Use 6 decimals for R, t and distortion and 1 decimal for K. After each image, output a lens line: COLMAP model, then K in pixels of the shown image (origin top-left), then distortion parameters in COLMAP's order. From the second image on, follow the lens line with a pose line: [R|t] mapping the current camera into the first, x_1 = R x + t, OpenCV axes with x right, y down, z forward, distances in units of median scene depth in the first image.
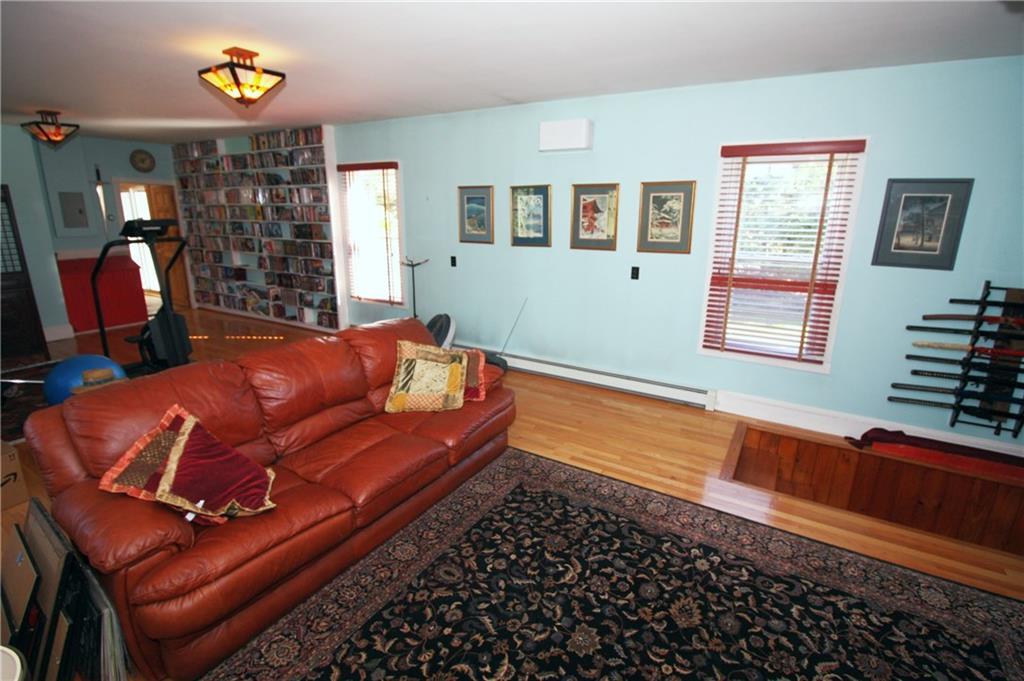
lens RADIAL K [[478.3, 0, 513.6], [0, 478.3, 337.6], [0, 0, 1]] dist [0.001787, 0.000057]
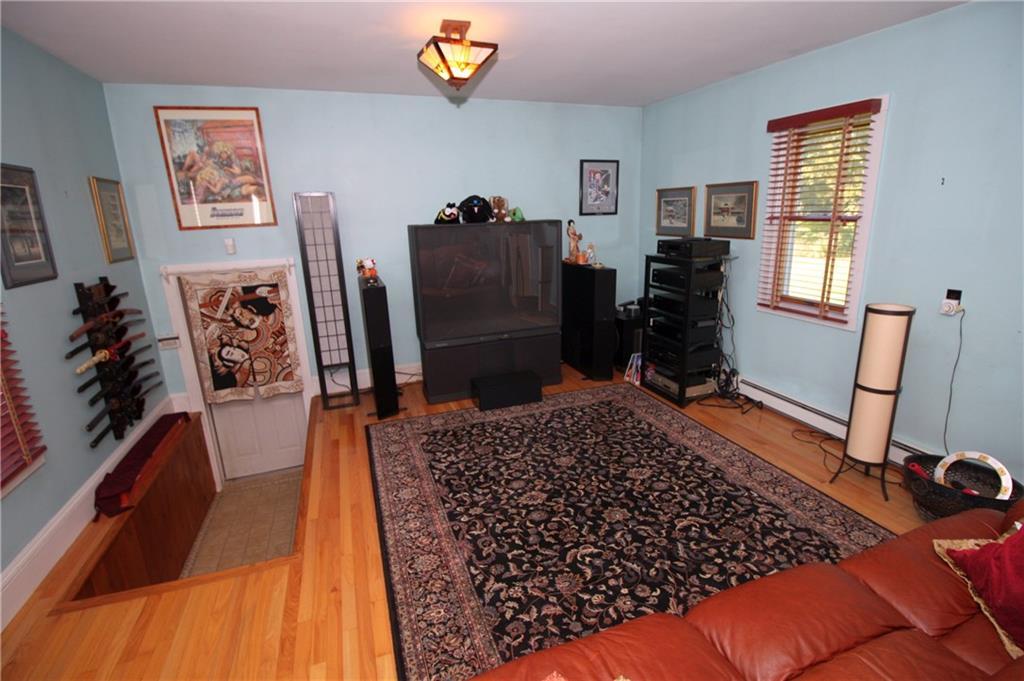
lens RADIAL K [[478.3, 0, 512.7], [0, 478.3, 336.8], [0, 0, 1]] dist [0.001787, 0.000057]
pose [[-0.779028, -0.153461, 0.607919, -0.328735], [0.171737, 0.880276, 0.442289, -0.411363], [-0.603011, 0.448958, -0.659405, 1.611978]]
